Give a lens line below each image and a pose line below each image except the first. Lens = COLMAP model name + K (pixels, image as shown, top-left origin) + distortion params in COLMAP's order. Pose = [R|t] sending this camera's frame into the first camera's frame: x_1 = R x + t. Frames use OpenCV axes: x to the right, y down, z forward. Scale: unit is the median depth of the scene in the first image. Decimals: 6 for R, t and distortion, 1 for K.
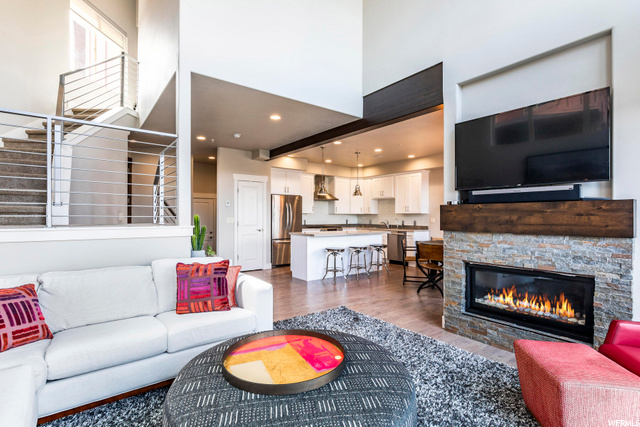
lens RADIAL K [[309.0, 0, 320.0], [0, 309.0, 213.5], [0, 0, 1]] dist [0.002346, 0.000587]
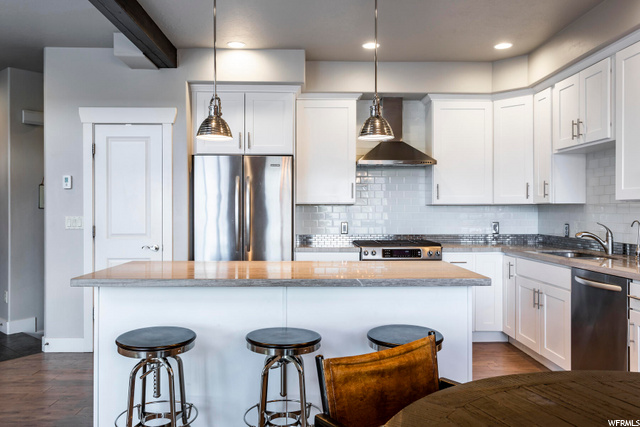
lens RADIAL K [[484.4, 0, 320.0], [0, 484.4, 213.5], [0, 0, 1]] dist [0.001638, 0.001396]
pose [[0.813523, -0.000221, -0.581532, 0.392219], [0.007555, 0.999920, 0.010189, 0.006694], [0.581483, -0.012683, 0.813460, 0.751075]]
